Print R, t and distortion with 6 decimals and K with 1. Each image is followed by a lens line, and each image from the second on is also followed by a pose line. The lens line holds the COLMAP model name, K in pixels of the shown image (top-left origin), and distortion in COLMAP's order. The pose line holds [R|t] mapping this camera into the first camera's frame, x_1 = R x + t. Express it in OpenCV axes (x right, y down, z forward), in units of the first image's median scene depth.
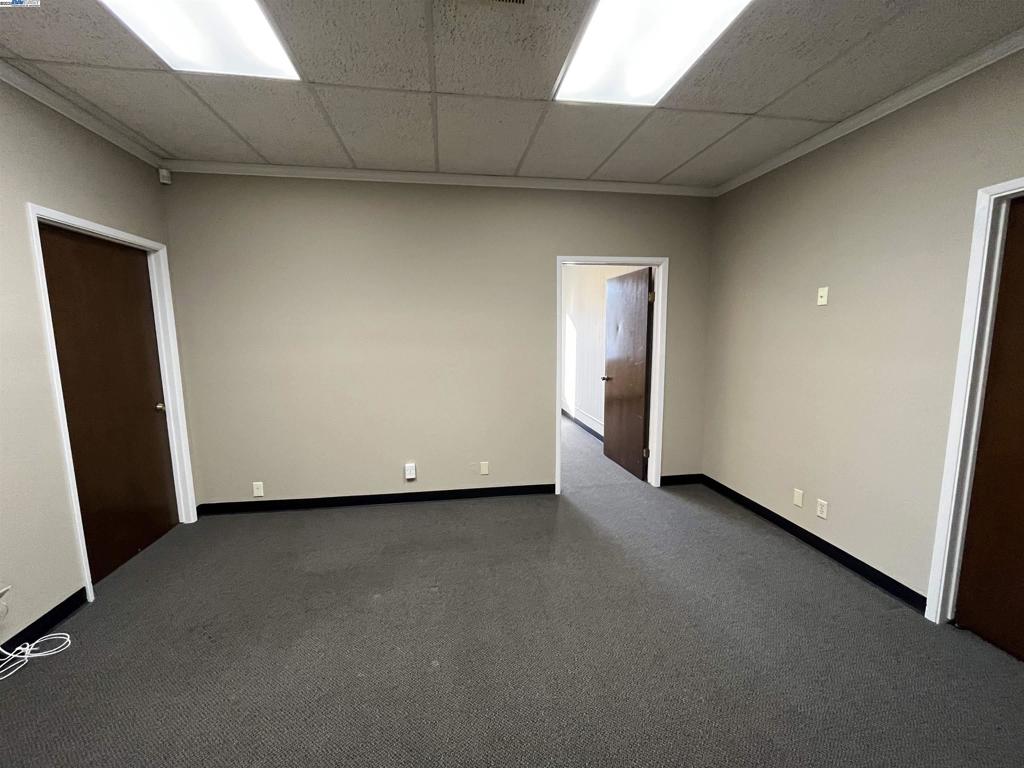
lens RADIAL K [[415.3, 0, 509.0], [0, 415.3, 387.0], [0, 0, 1]] dist [0.008898, 0.000043]
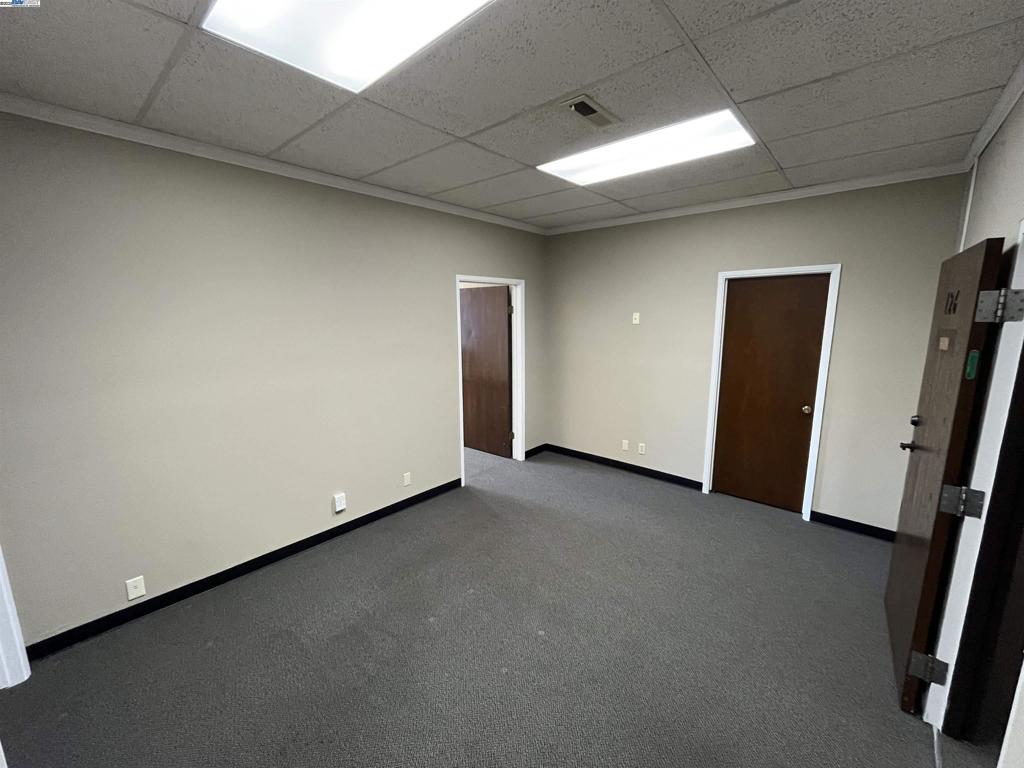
lens RADIAL K [[415.3, 0, 497.3], [0, 415.3, 387.7], [0, 0, 1]] dist [0.008898, 0.000043]
pose [[0.774217, -0.111042, 0.623104, -0.508409], [0.086665, 0.993816, 0.069423, -0.081138], [-0.626959, 0.000253, 0.779052, 0.066357]]
